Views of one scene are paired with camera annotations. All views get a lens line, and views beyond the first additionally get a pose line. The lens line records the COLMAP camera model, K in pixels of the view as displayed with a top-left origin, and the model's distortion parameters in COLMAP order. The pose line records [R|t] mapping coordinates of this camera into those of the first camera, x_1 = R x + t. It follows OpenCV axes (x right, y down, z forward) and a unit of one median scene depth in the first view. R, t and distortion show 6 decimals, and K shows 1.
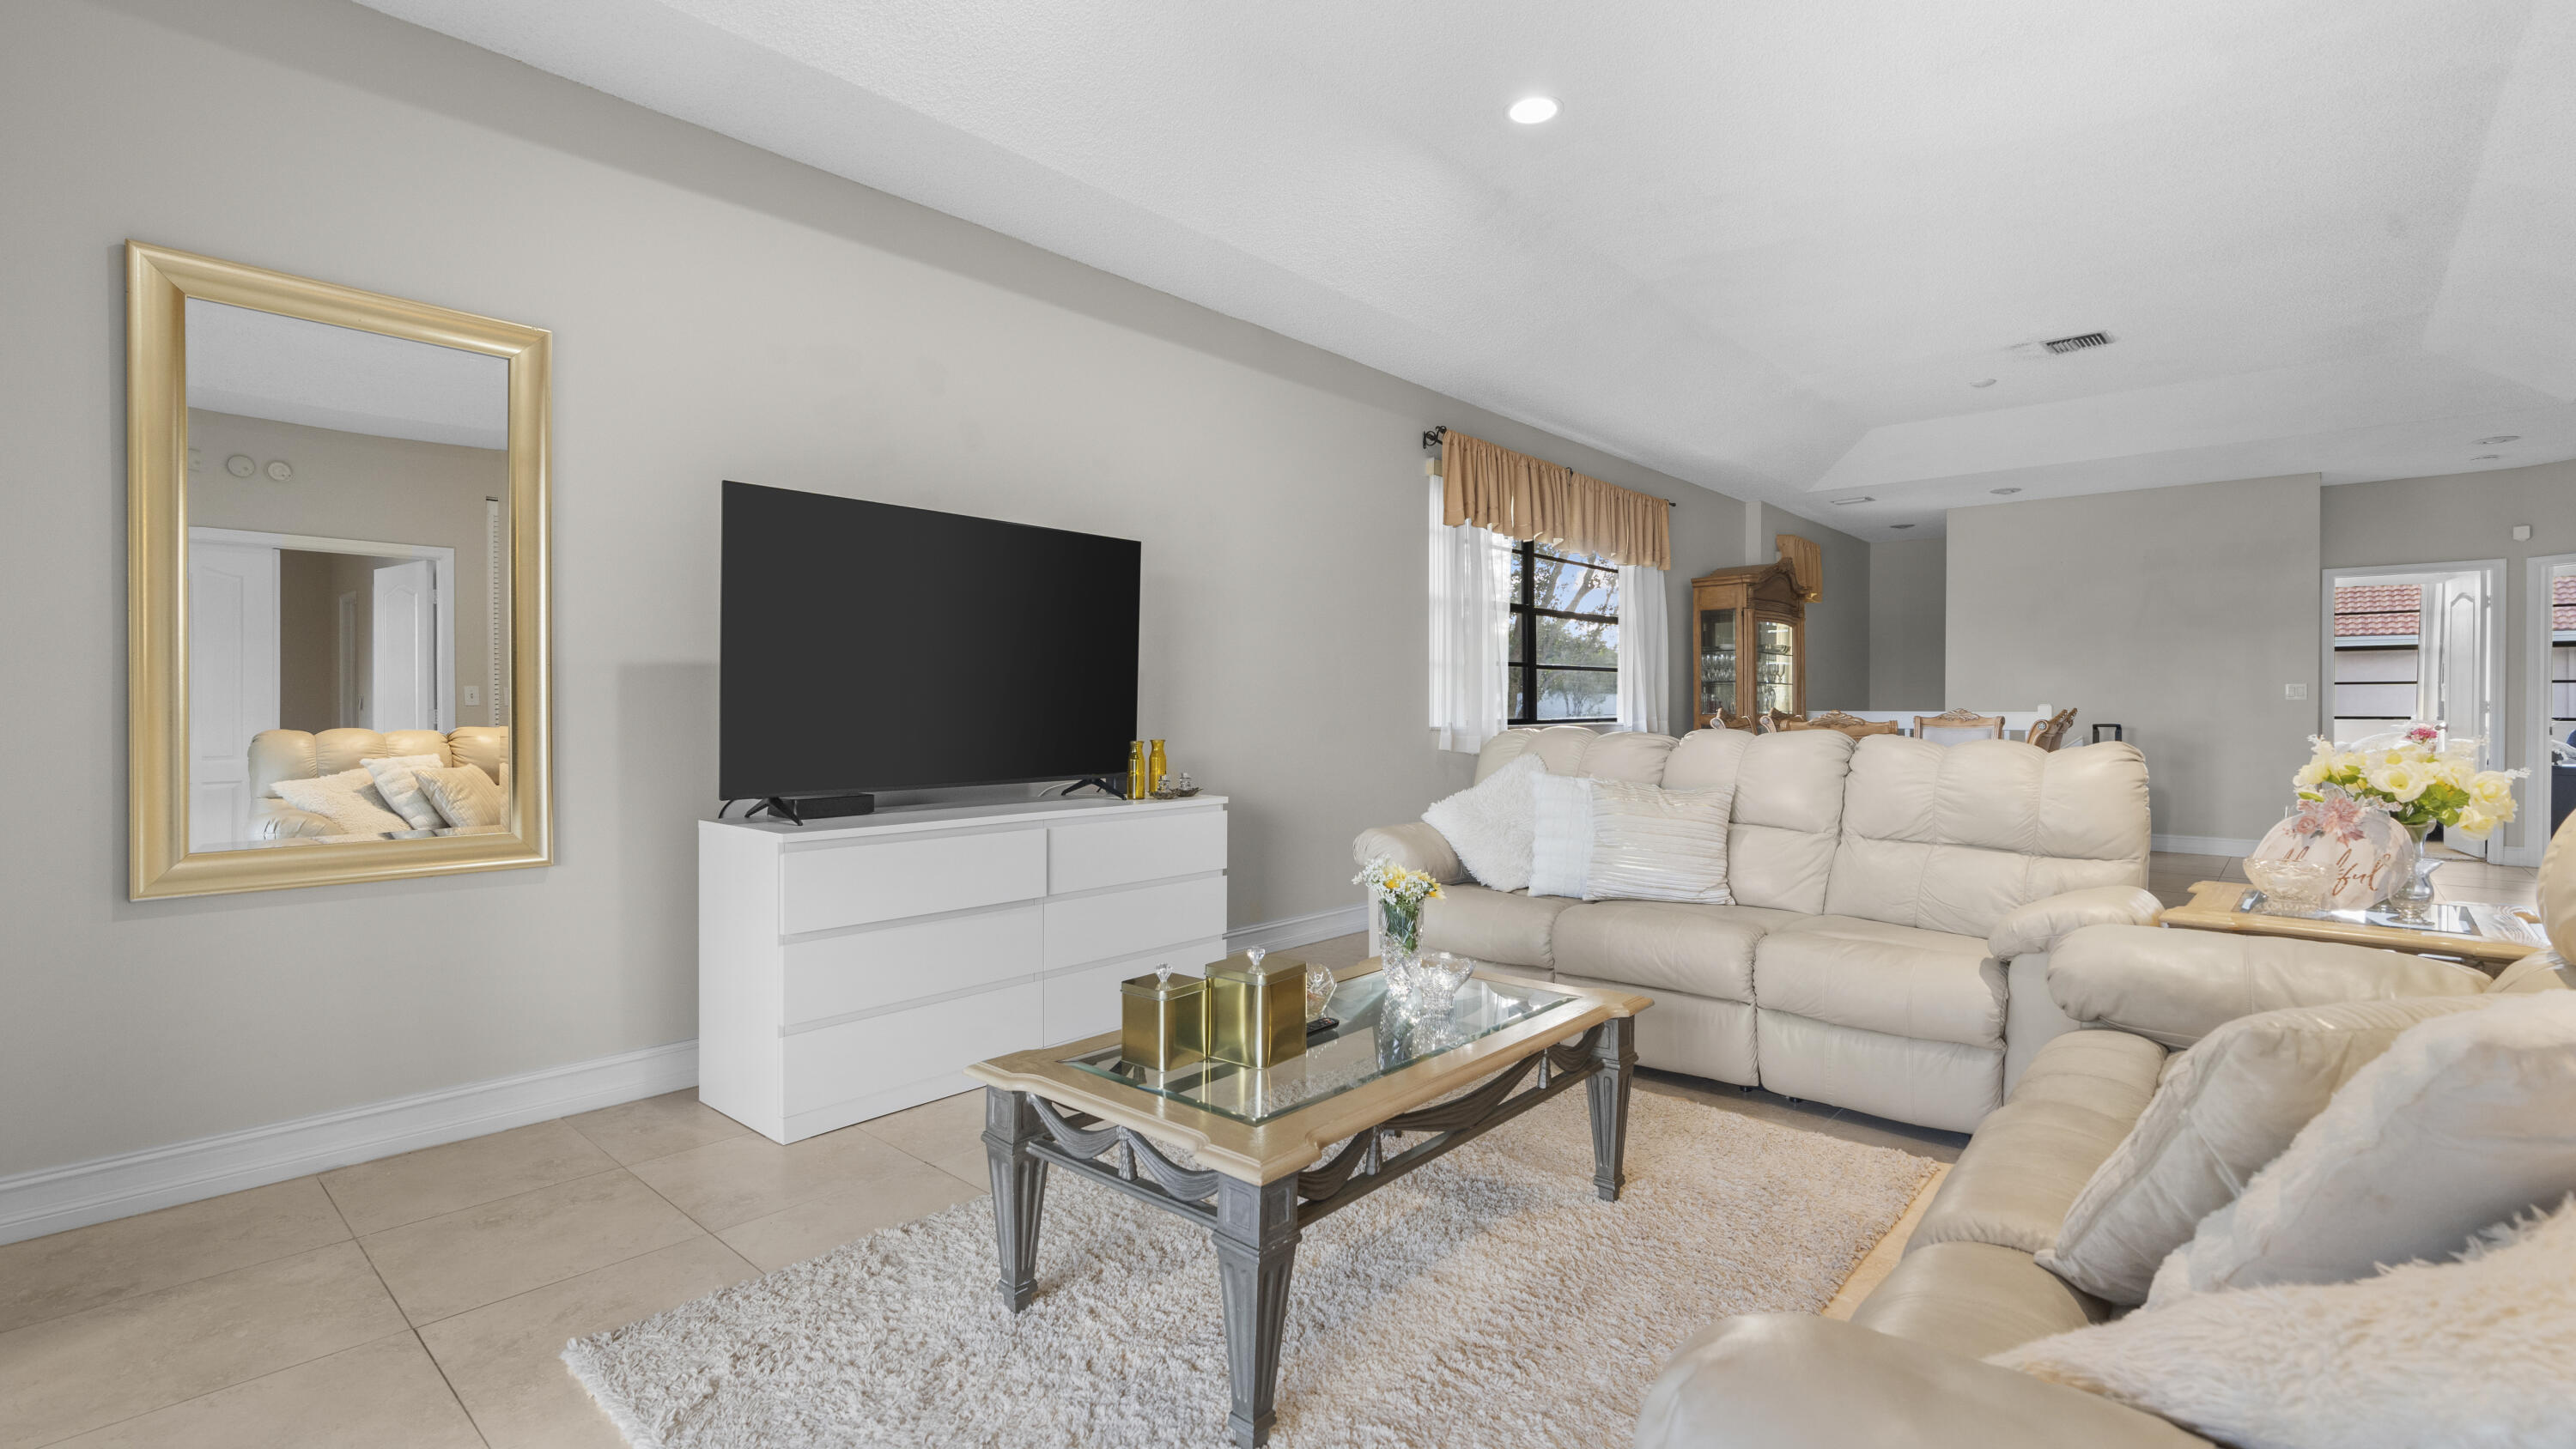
lens RADIAL K [[1162.0, 0, 1280.4], [0, 1162.0, 717.3], [0, 0, 1]] dist [-0.011587, 0.005860]
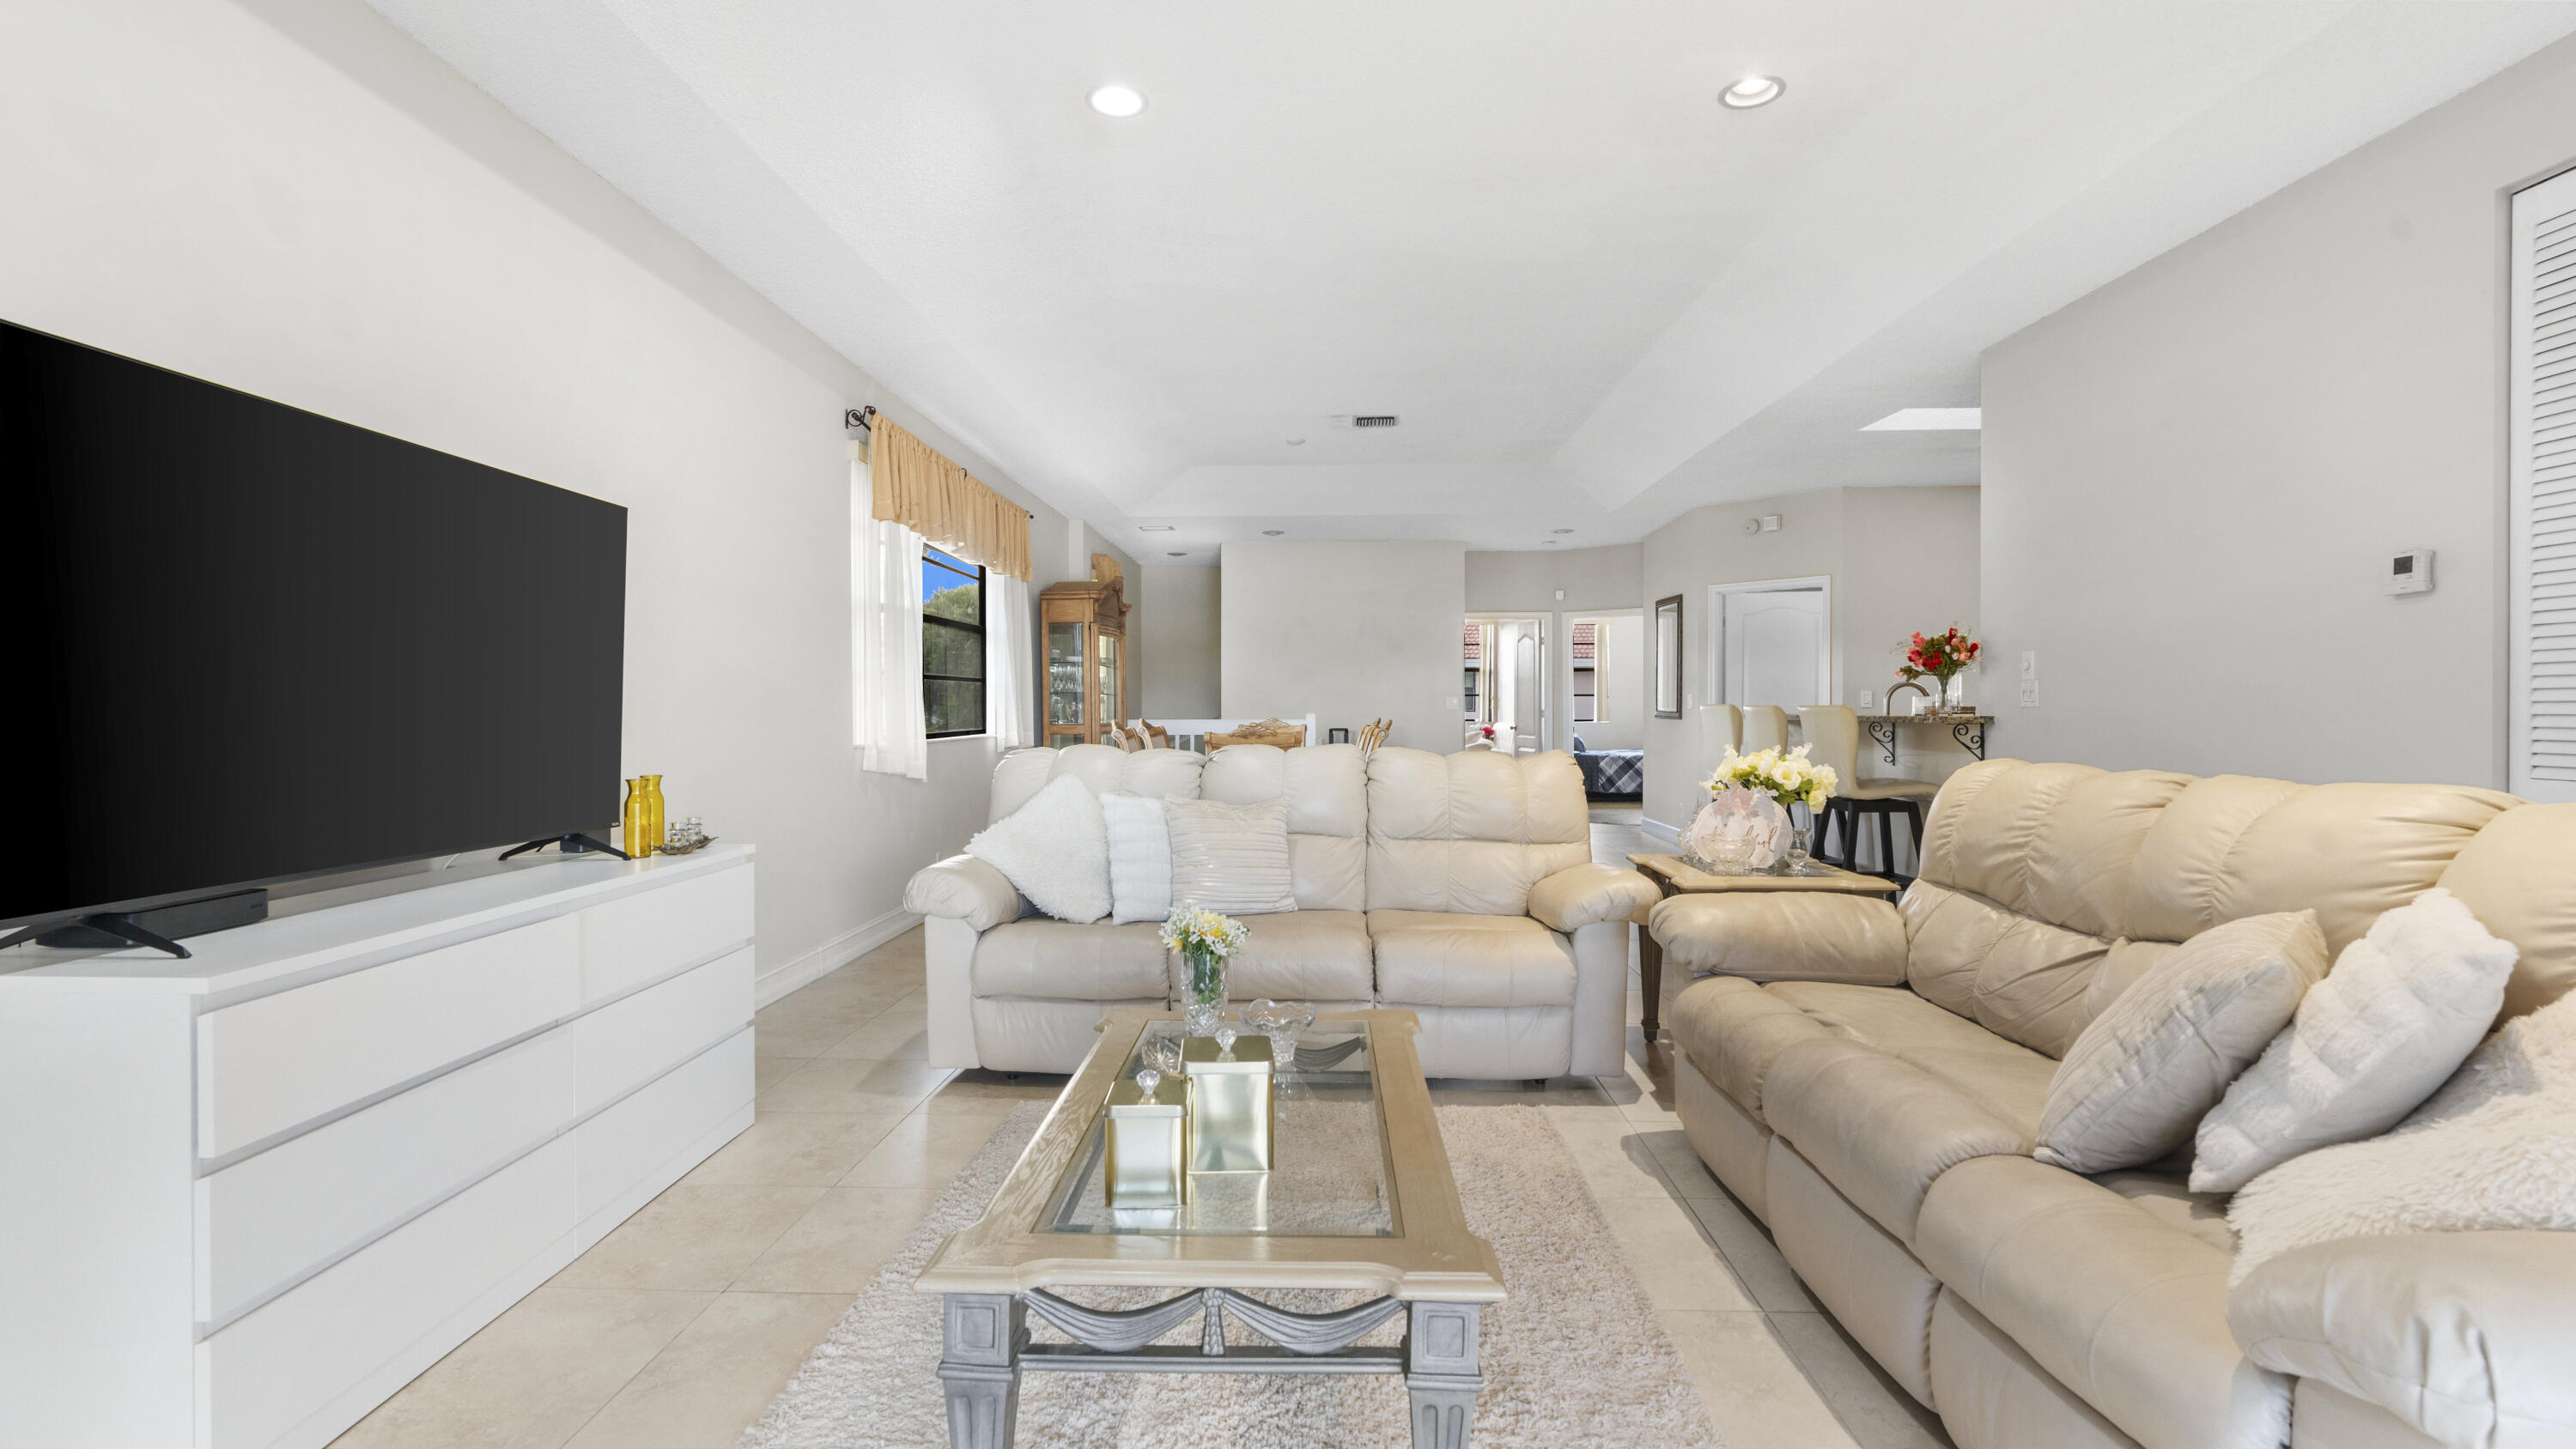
lens RADIAL K [[1162.0, 0, 1280.4], [0, 1162.0, 717.3], [0, 0, 1]] dist [-0.011587, 0.005860]
pose [[0.768358, -0.007670, 0.639975, -0.274536], [0.009188, 0.999957, 0.000953, -0.015446], [-0.639955, 0.005148, 0.768395, 0.167950]]
